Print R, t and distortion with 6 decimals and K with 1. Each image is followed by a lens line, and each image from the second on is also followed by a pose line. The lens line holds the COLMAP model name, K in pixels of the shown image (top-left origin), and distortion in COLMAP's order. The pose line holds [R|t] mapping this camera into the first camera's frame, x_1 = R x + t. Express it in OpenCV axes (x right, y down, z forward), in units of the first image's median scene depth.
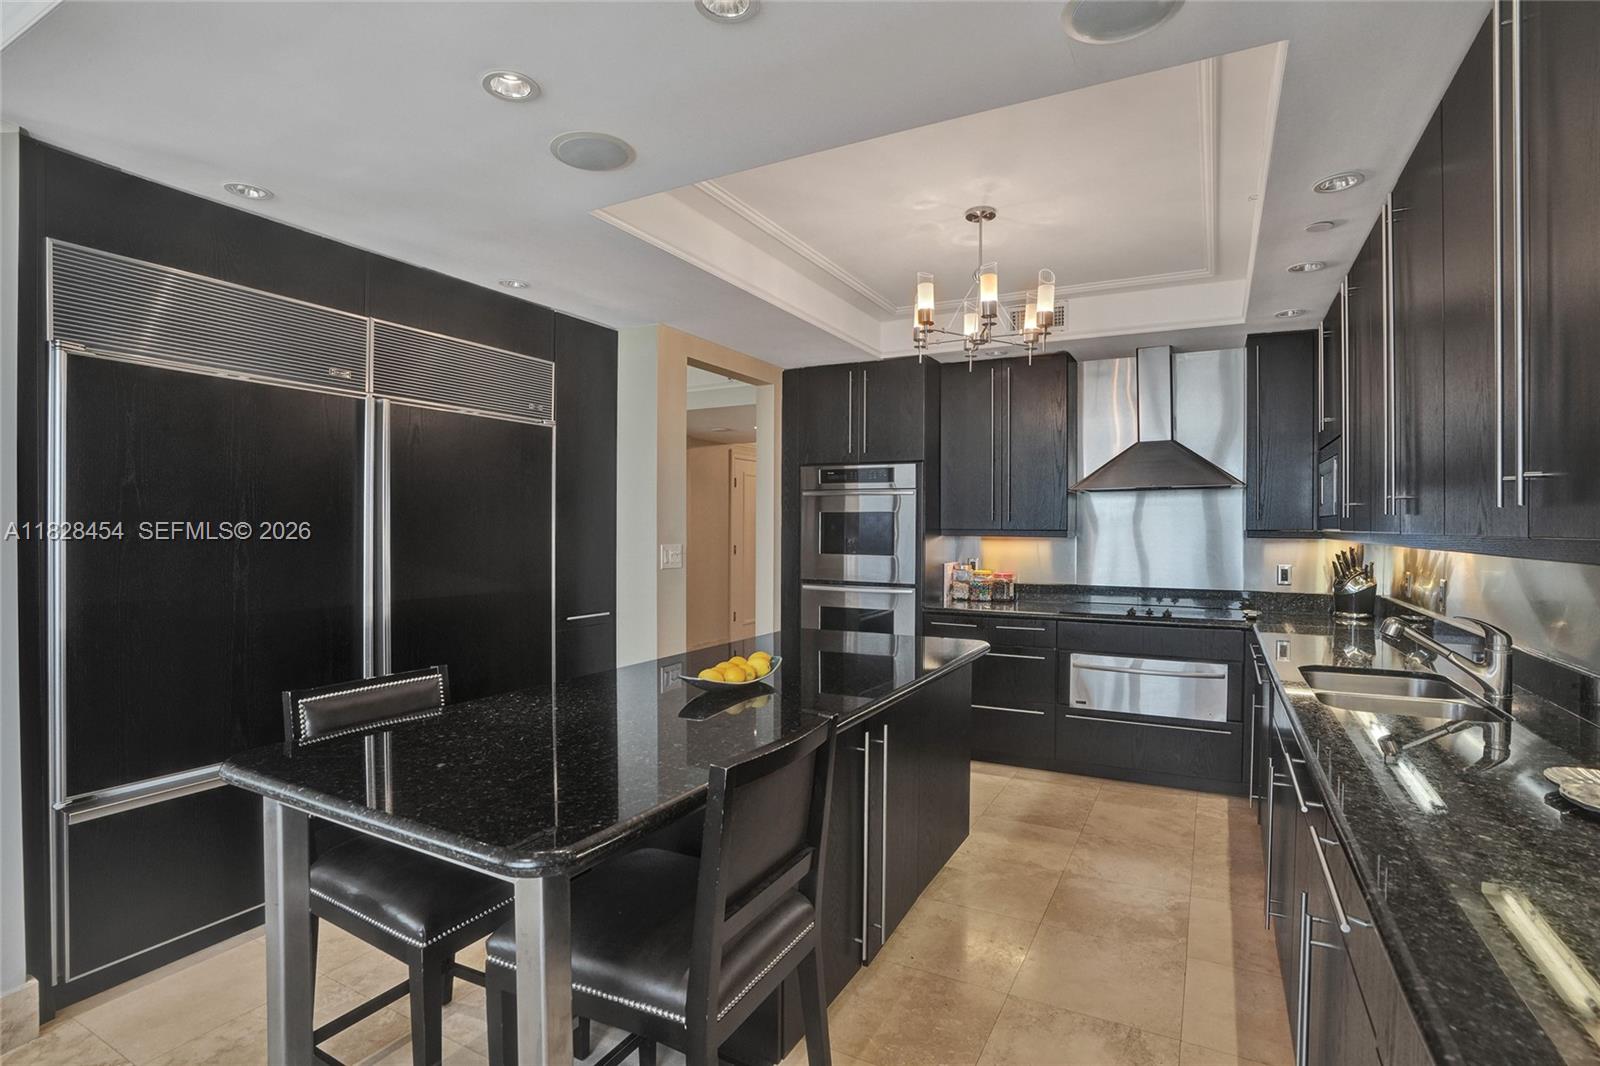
lens RADIAL K [[743.6, 0, 804.1], [0, 743.6, 526.7], [0, 0, 1]] dist [-0.063165, 0.027336]
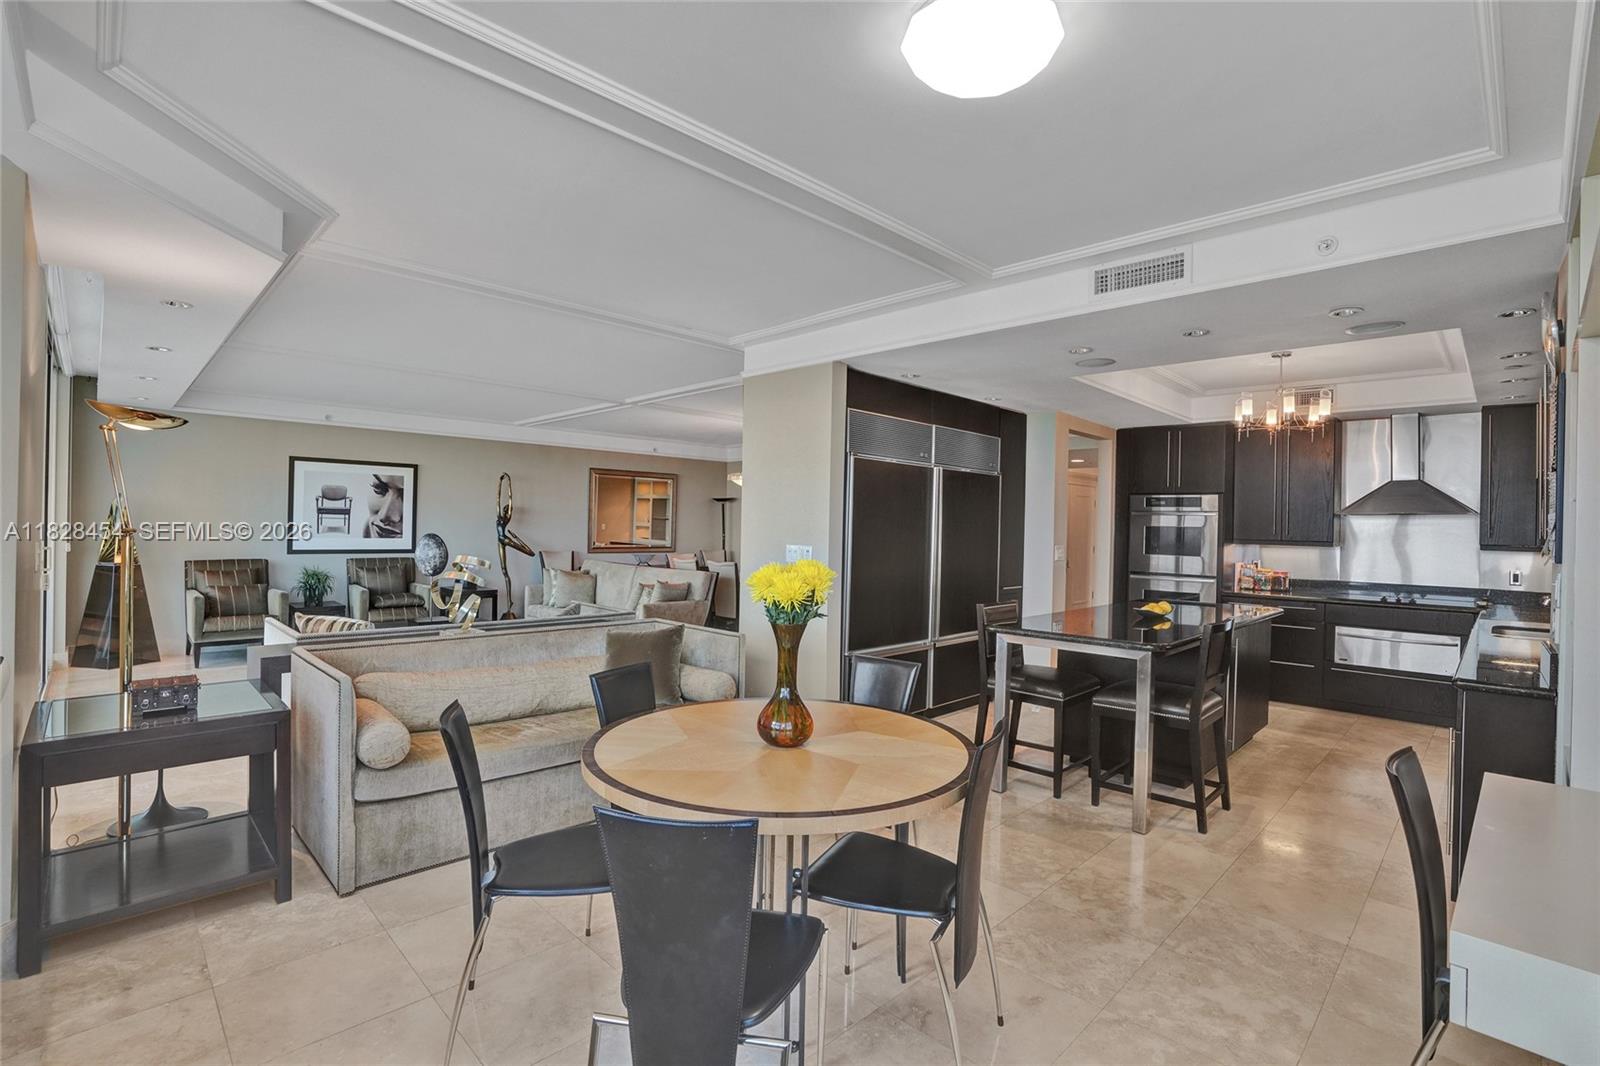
lens RADIAL K [[743.6, 0, 804.1], [0, 743.6, 526.7], [0, 0, 1]] dist [-0.063165, 0.027336]
pose [[0.963235, 0.015224, -0.268230, -0.264544], [-0.015770, 0.999876, 0.000120, -0.008740], [0.268198, 0.004115, 0.963355, -0.650286]]
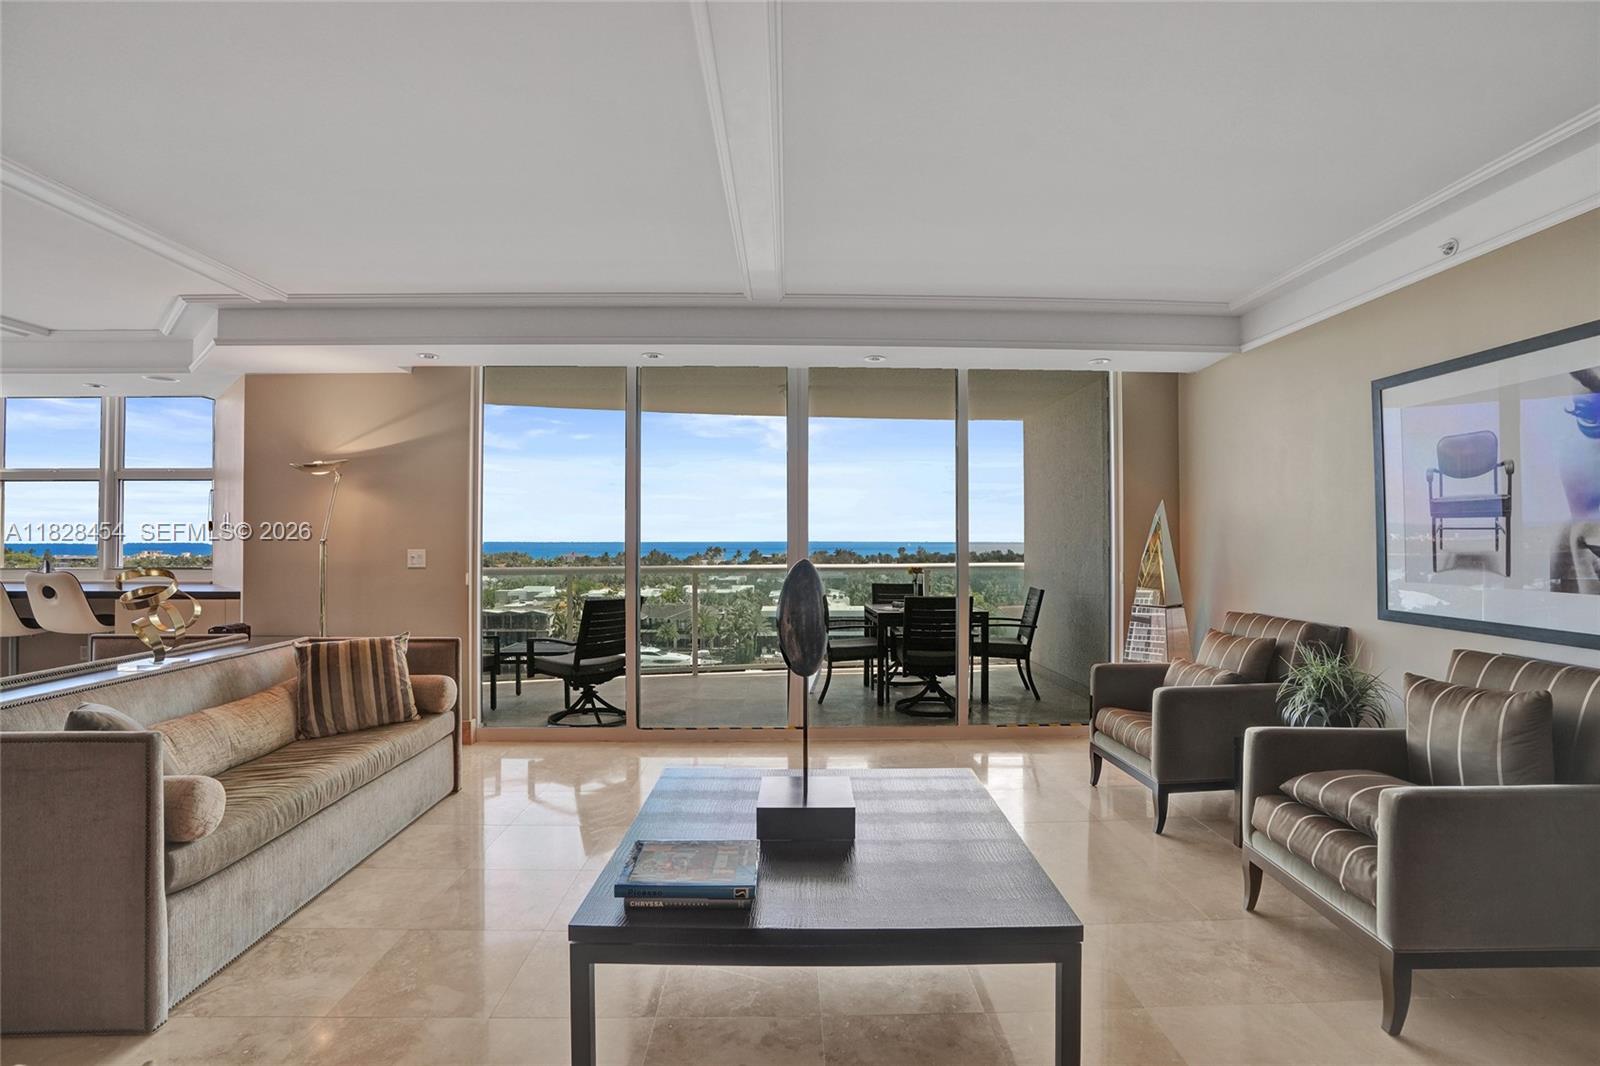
lens RADIAL K [[743.6, 0, 804.1], [0, 743.6, 526.7], [0, 0, 1]] dist [-0.063165, 0.027336]
pose [[-0.867662, -0.013998, -0.496958, -1.128805], [-0.006163, 0.999830, -0.017402, 0.002768], [0.497117, -0.012036, -0.867600, 1.137142]]
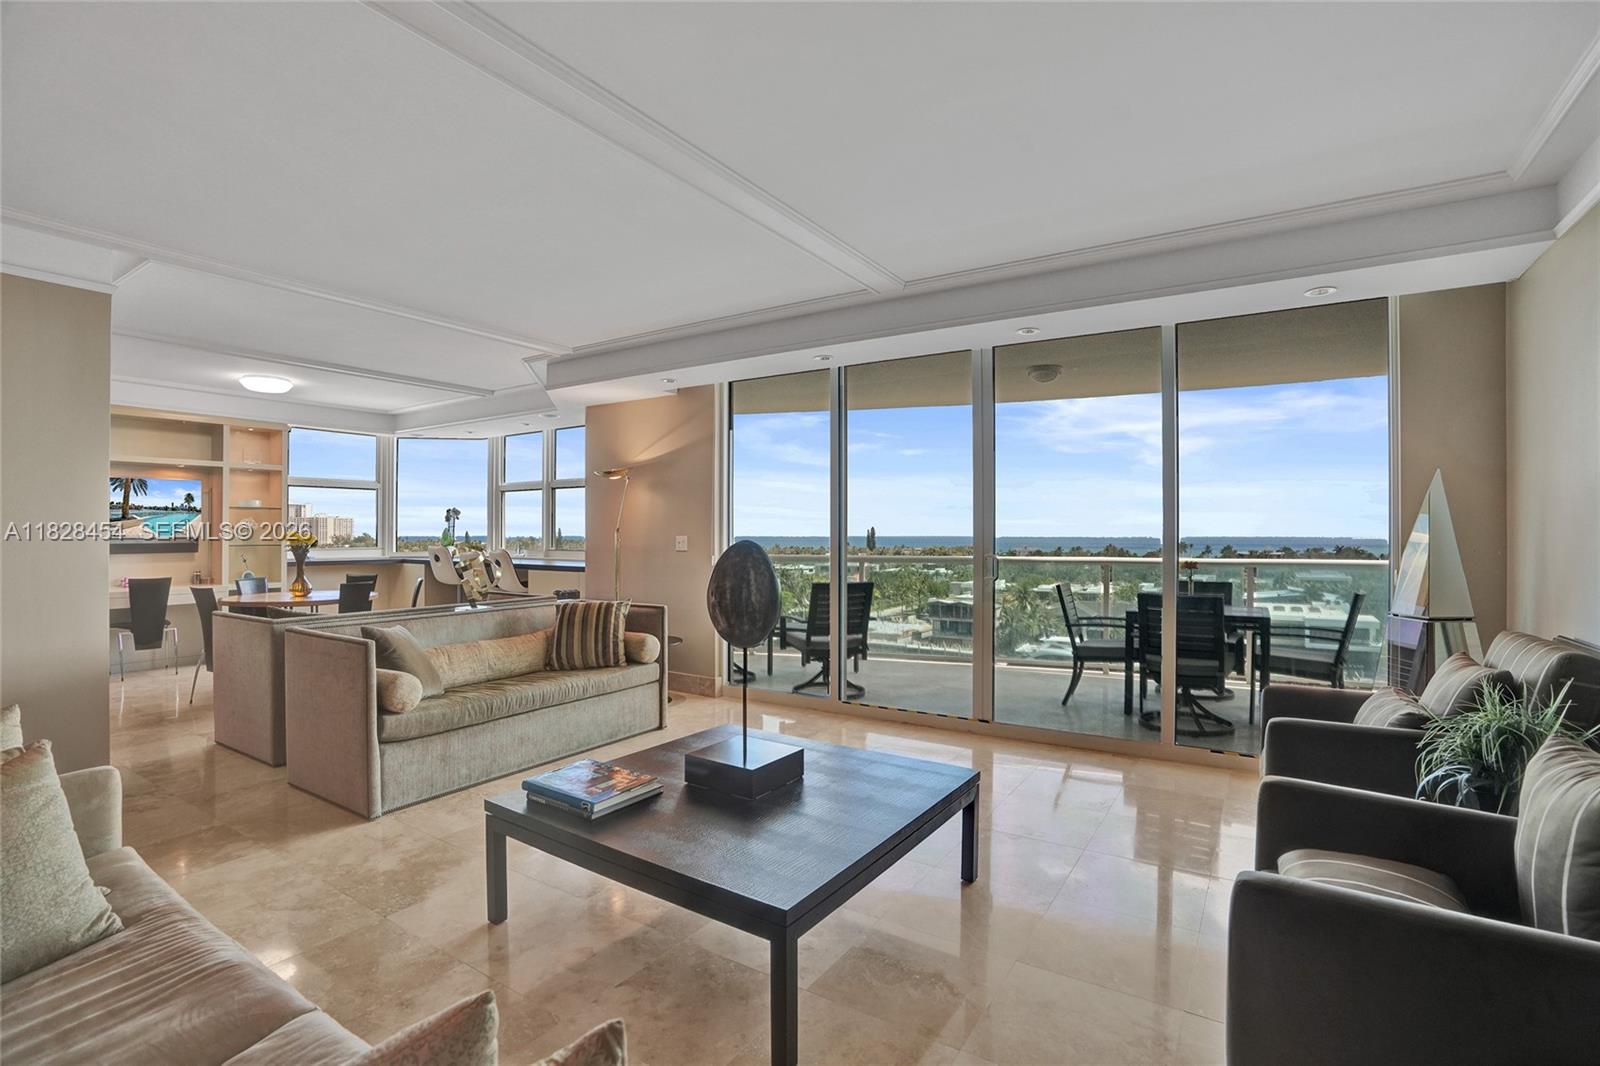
lens RADIAL K [[743.6, 0, 804.1], [0, 743.6, 526.7], [0, 0, 1]] dist [-0.063165, 0.027336]
pose [[-0.996923, -0.006537, 0.078113, -1.520127], [-0.007011, 0.999959, -0.005796, 0.010343], [-0.078072, -0.006326, -0.996928, 1.263106]]
